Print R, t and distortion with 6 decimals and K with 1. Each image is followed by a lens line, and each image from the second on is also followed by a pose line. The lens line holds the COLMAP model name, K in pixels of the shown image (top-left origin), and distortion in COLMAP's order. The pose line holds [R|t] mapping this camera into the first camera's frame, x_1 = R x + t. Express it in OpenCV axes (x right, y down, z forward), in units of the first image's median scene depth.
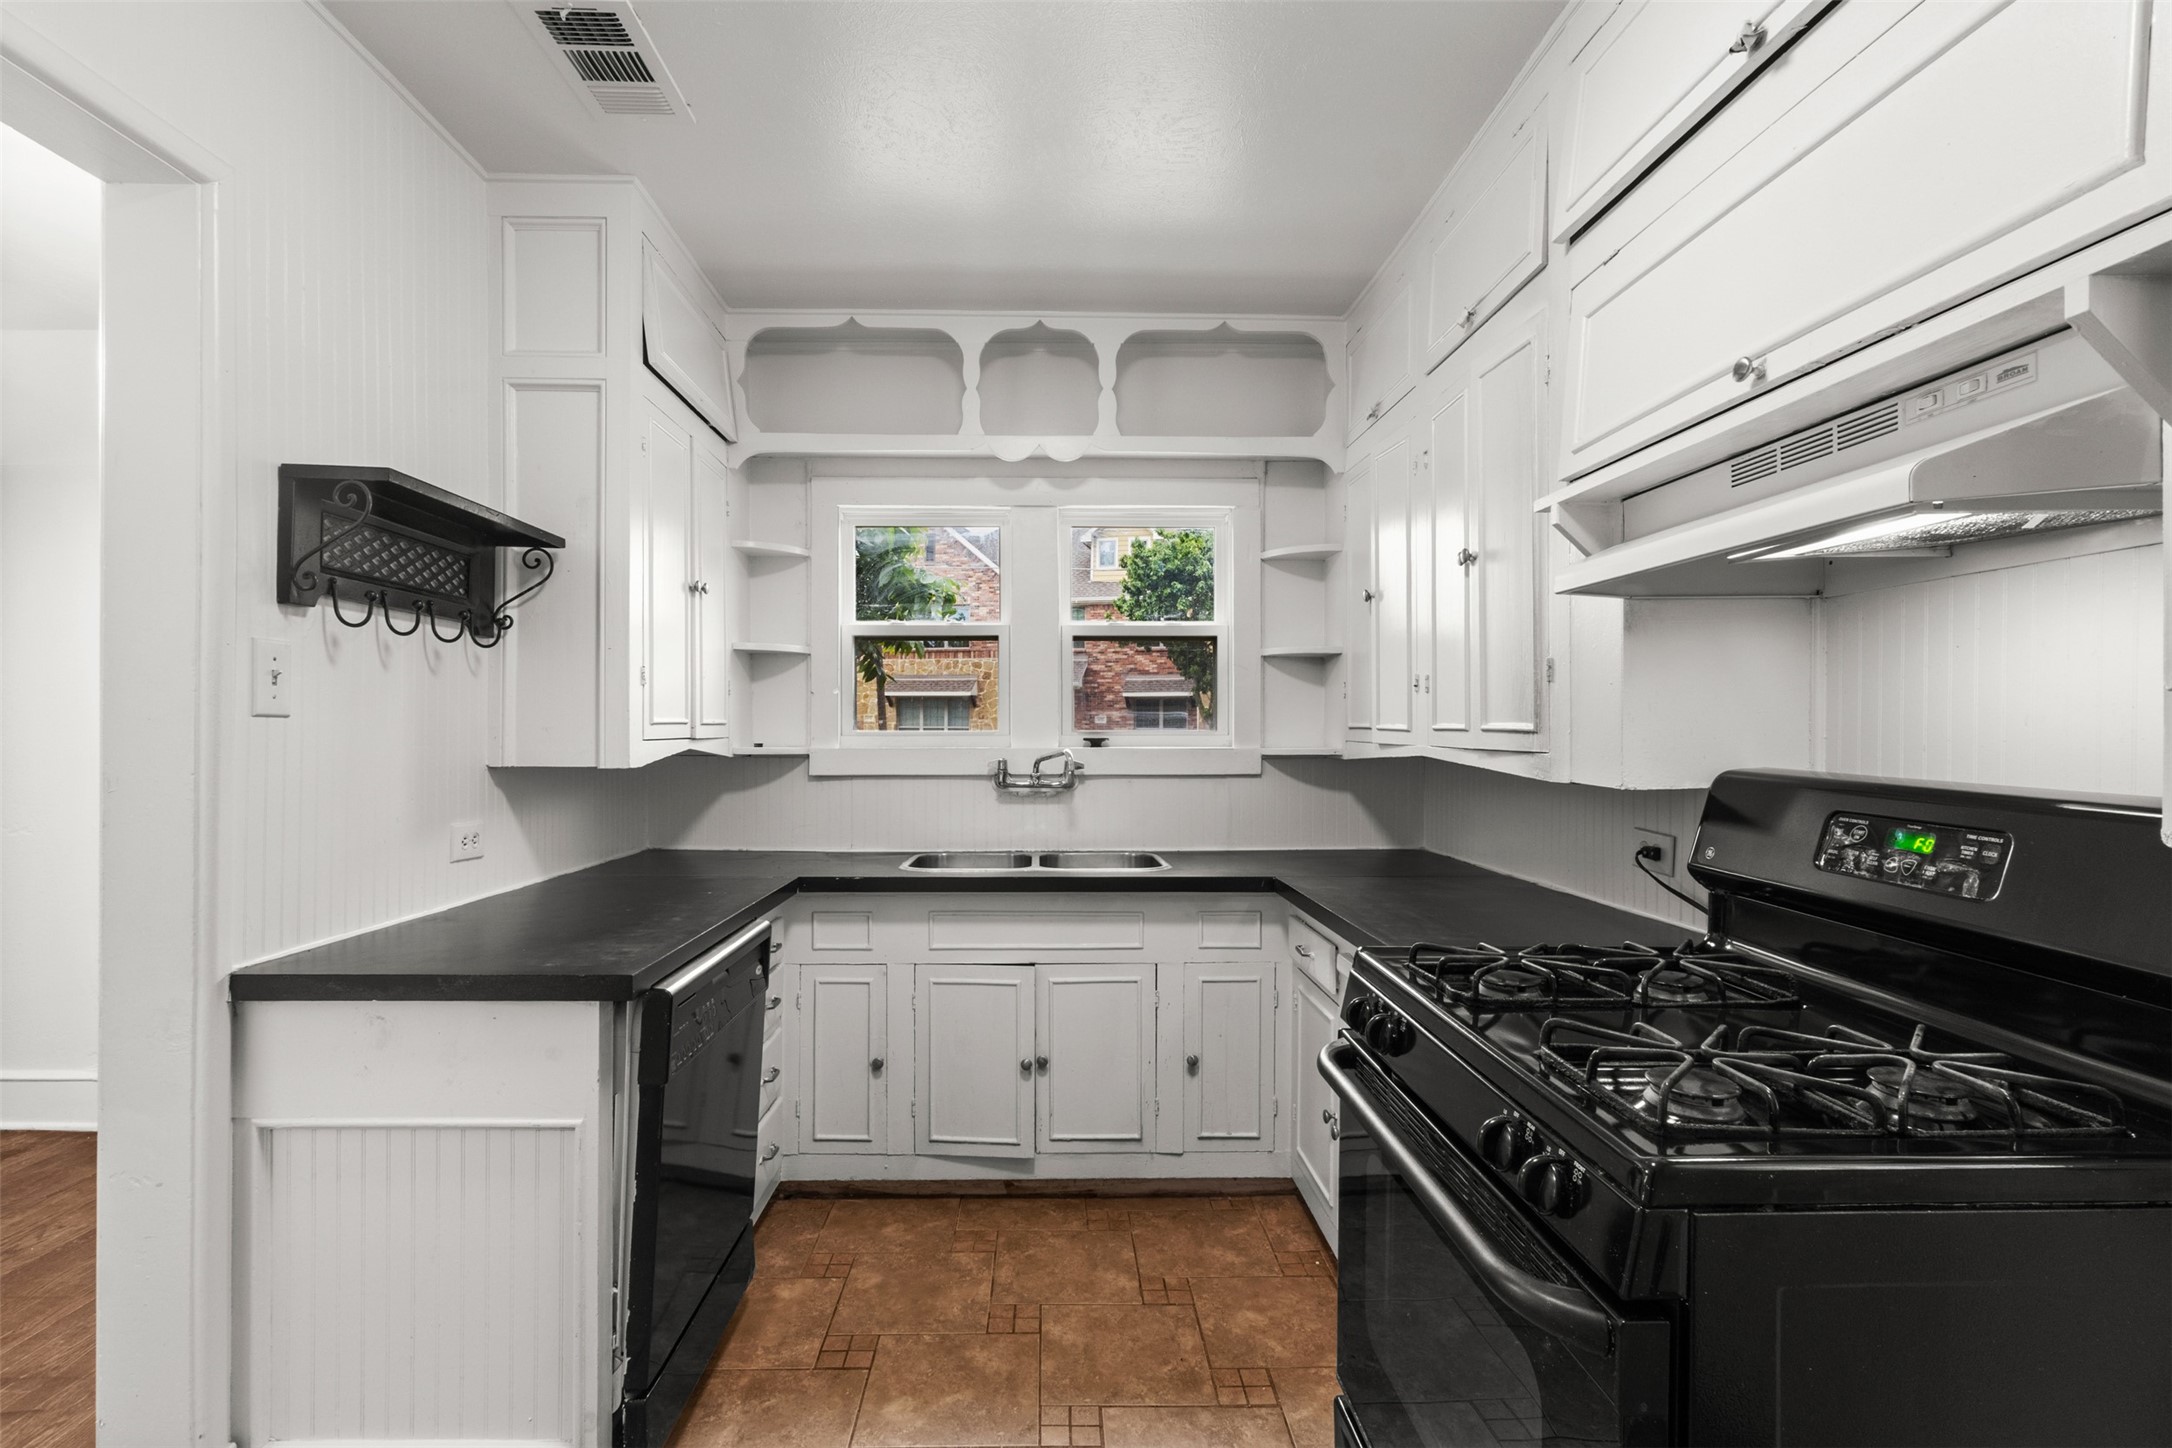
lens RADIAL K [[1000.2, 0, 1079.5], [0, 1000.2, 724.2], [0, 0, 1]] dist [-0.008736, 0.006622]
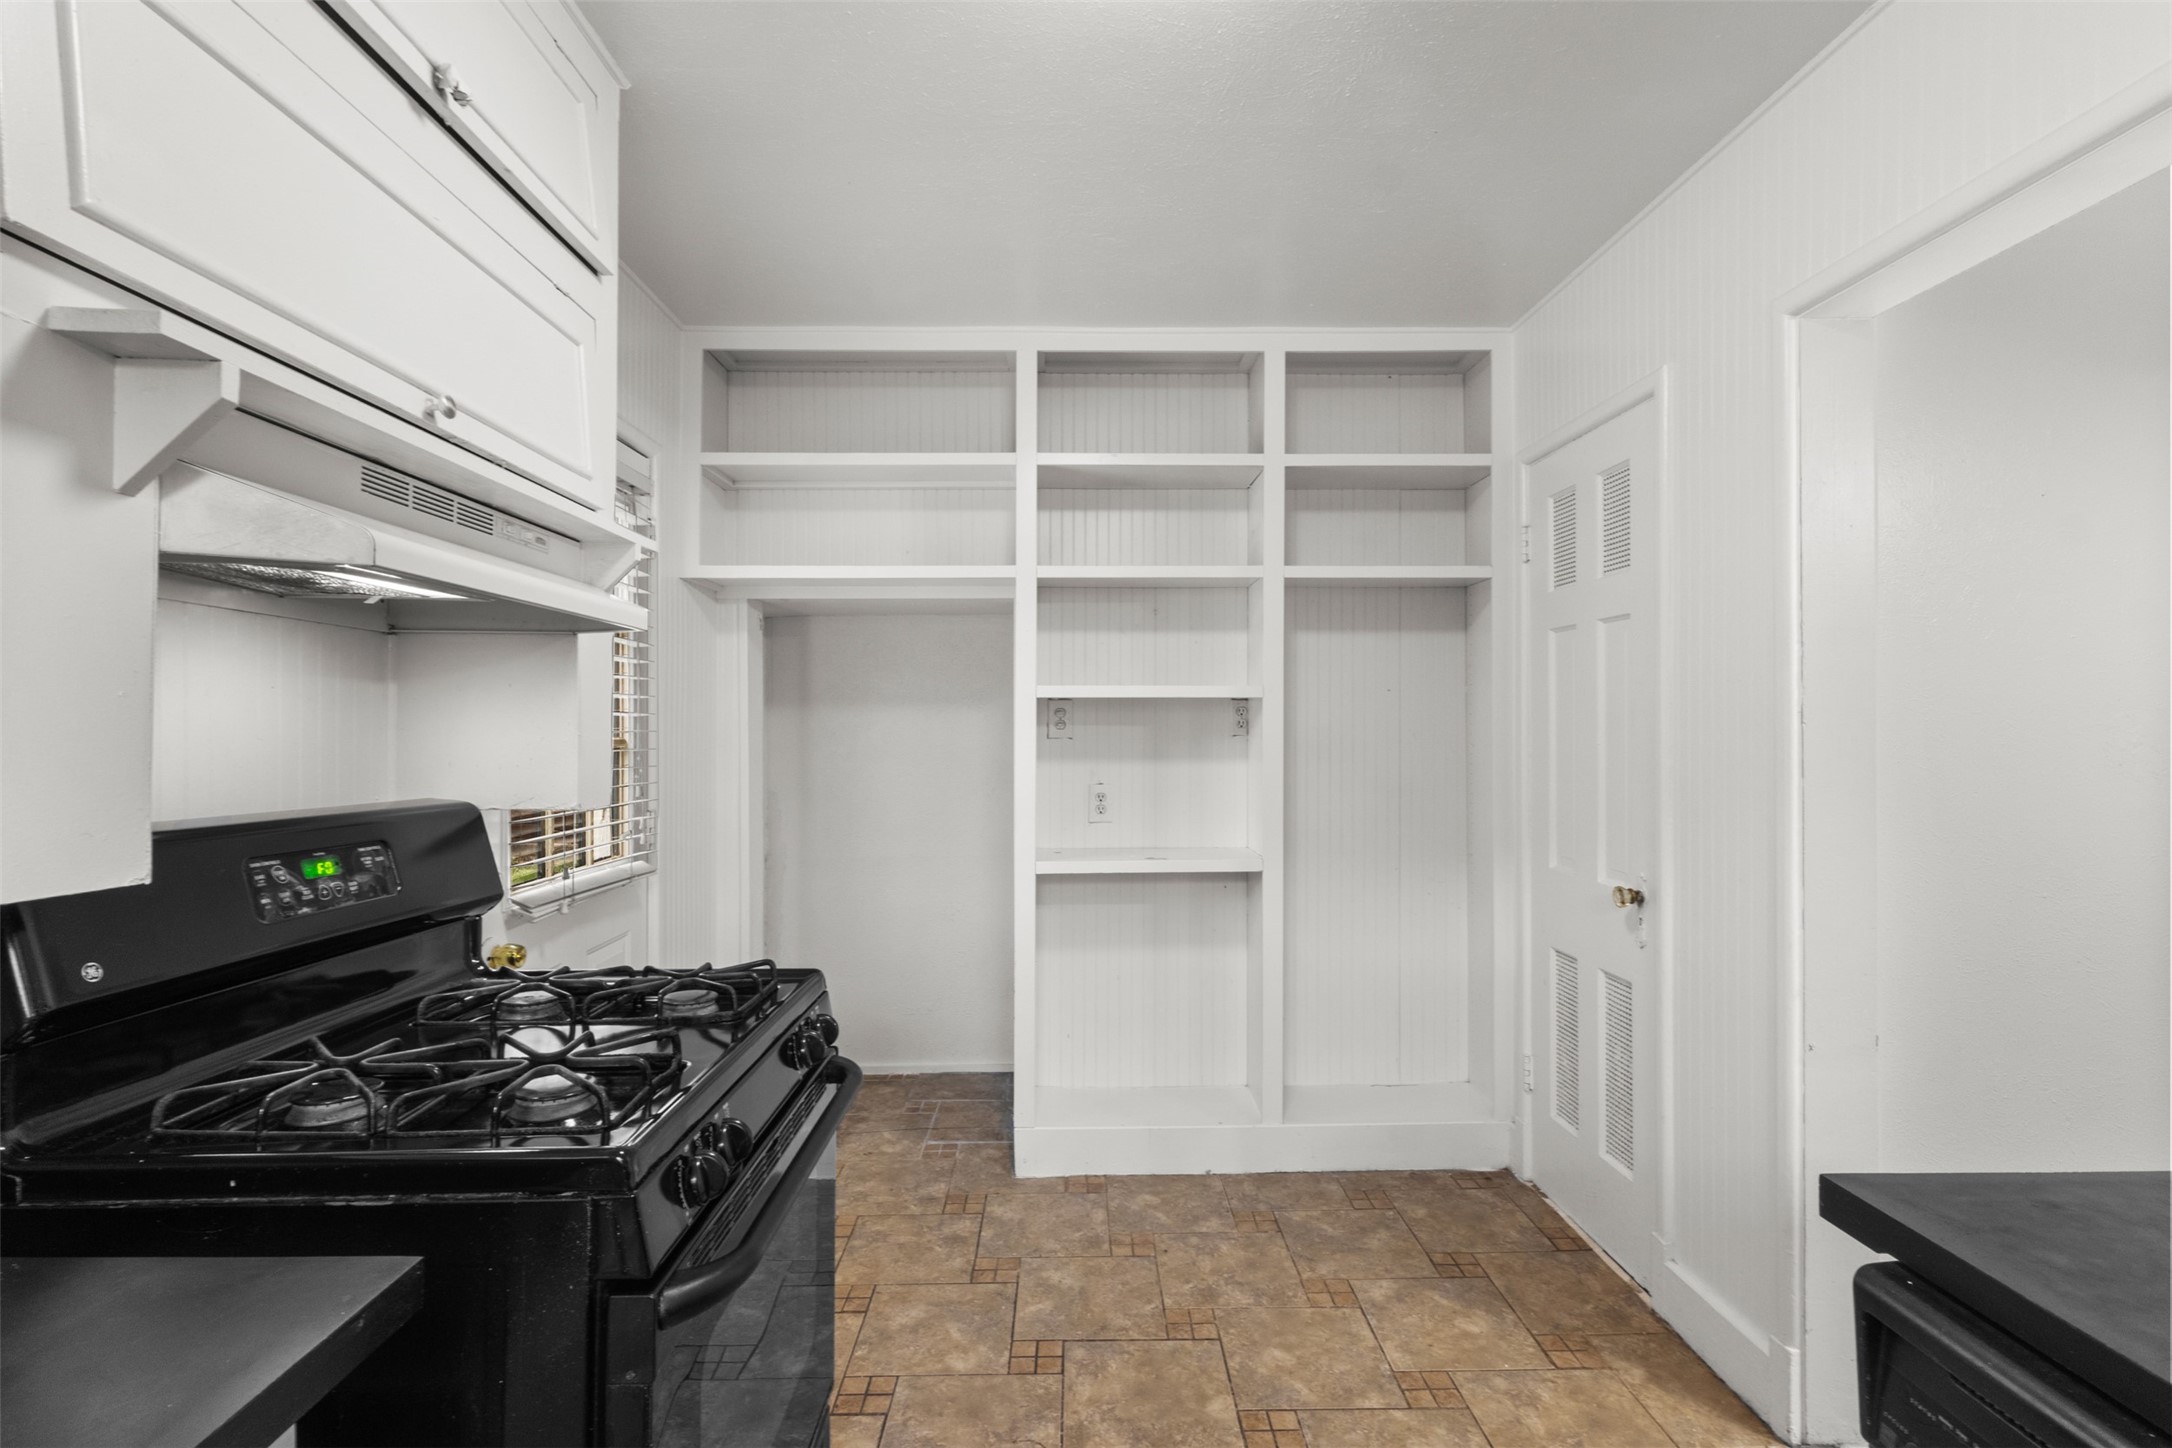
lens RADIAL K [[1000.2, 0, 1079.5], [0, 1000.2, 724.2], [0, 0, 1]] dist [-0.008736, 0.006622]
pose [[-0.998531, -0.005789, 0.053873, -0.011372], [-0.006412, 0.999914, -0.011404, -0.012386], [-0.053802, -0.011733, -0.998483, 0.906792]]
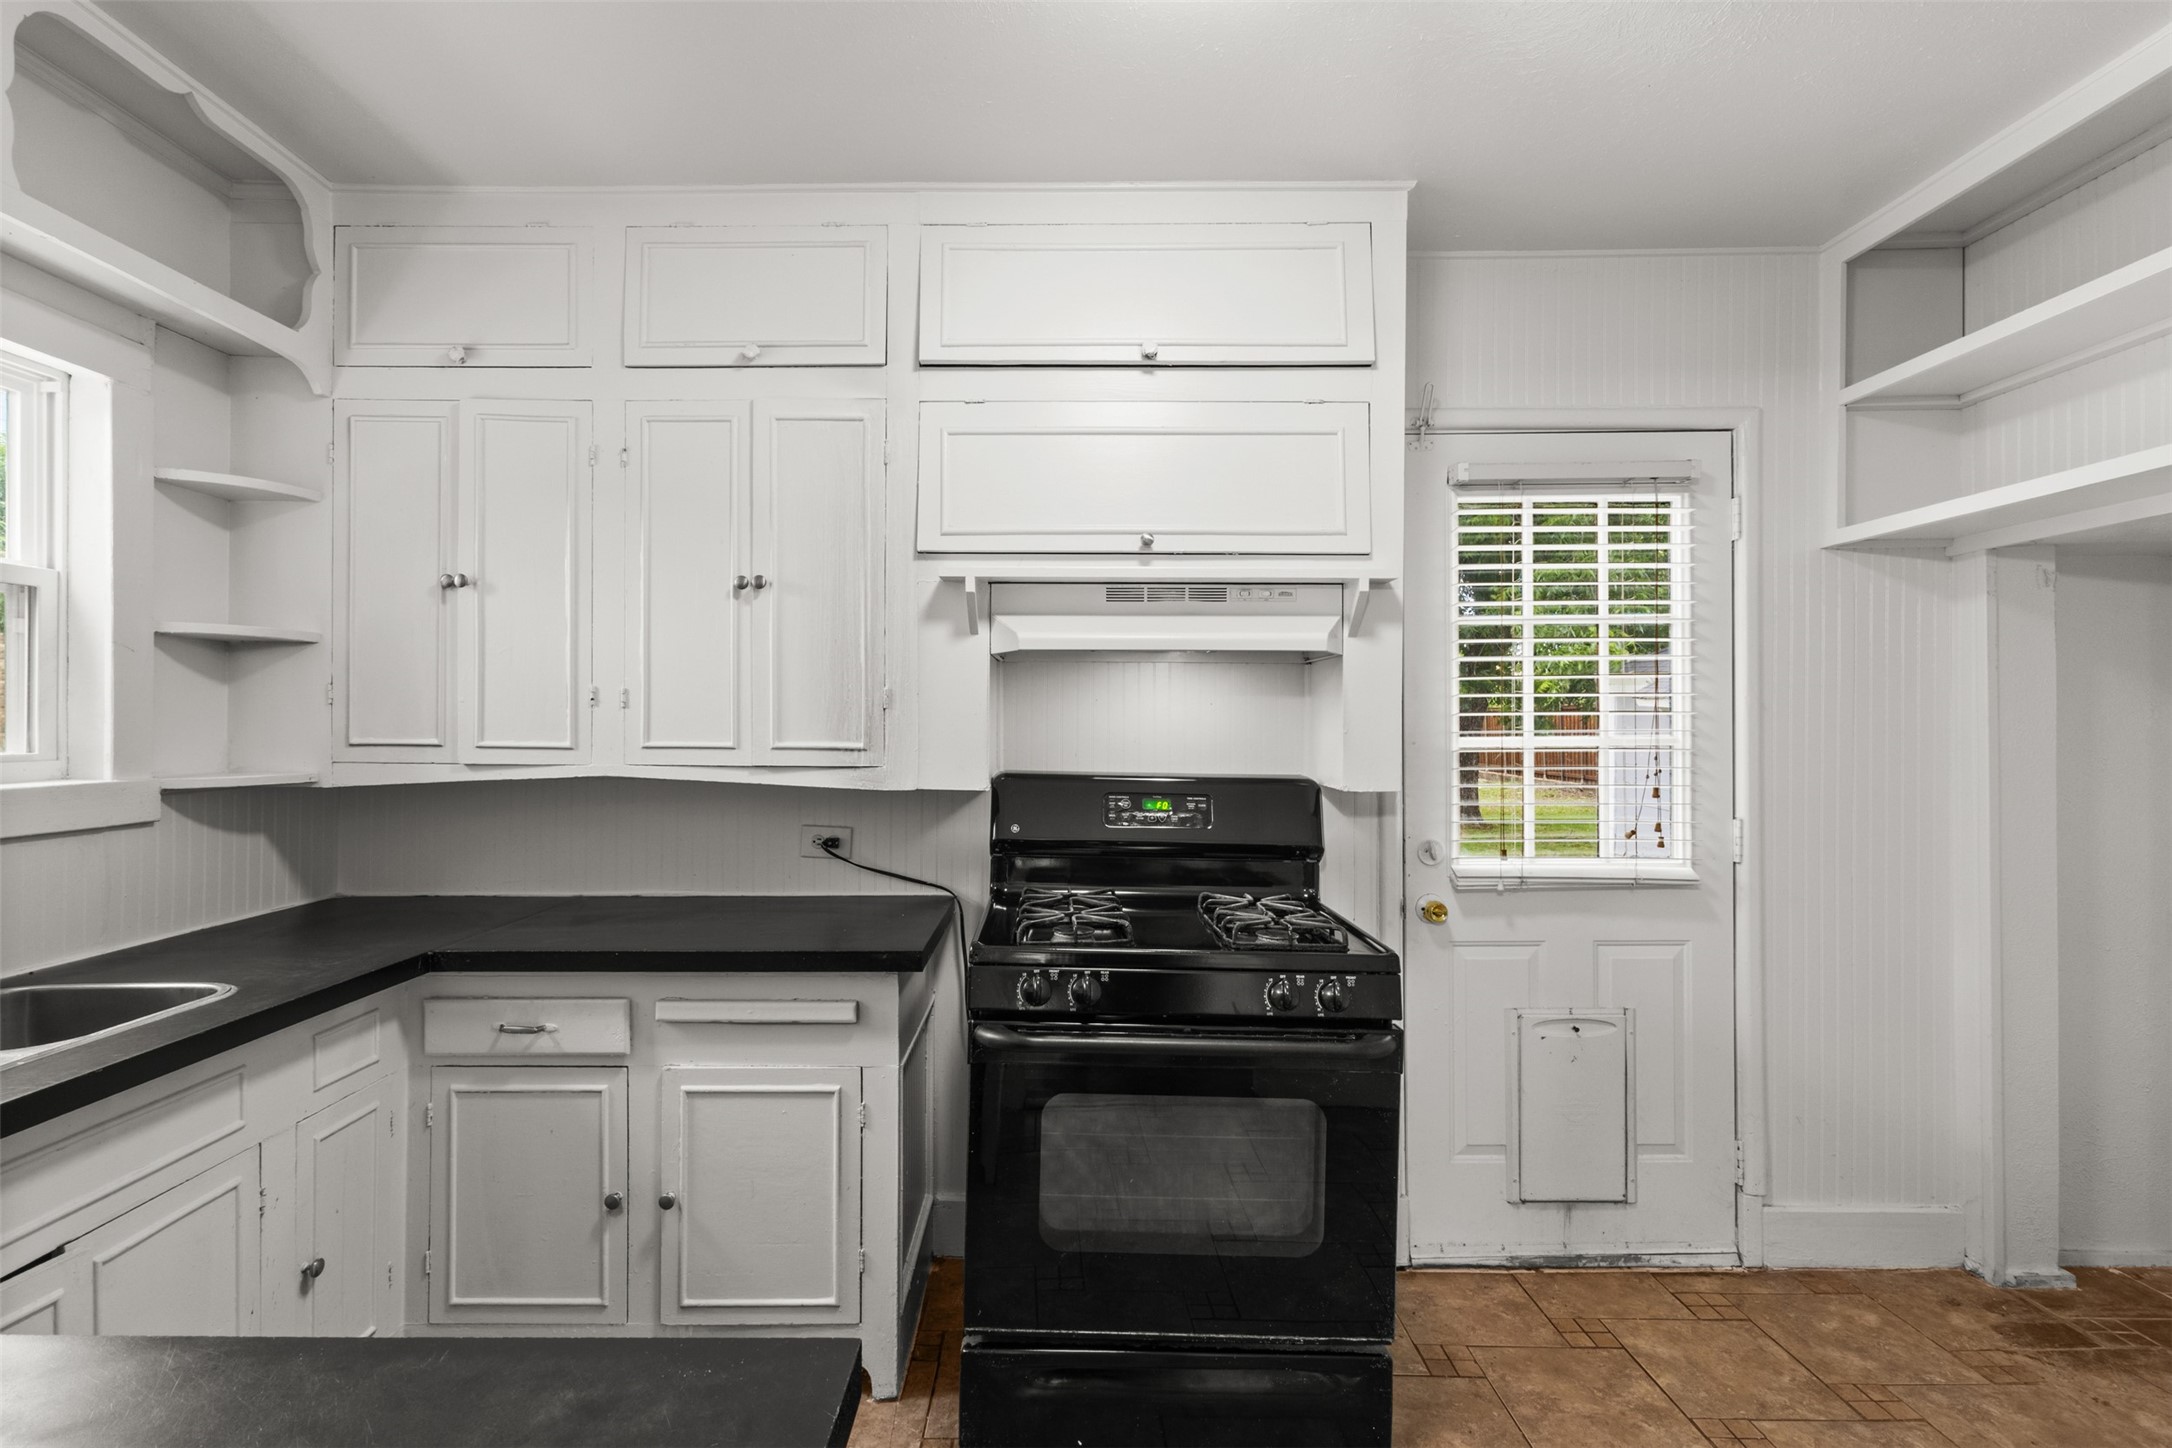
lens RADIAL K [[1000.2, 0, 1079.5], [0, 1000.2, 724.2], [0, 0, 1]] dist [-0.008736, 0.006622]
pose [[0.066362, -0.003958, 0.997788, -0.490734], [-0.005356, 0.999976, 0.004323, -0.019830], [-0.997781, -0.005631, 0.066339, 0.460016]]
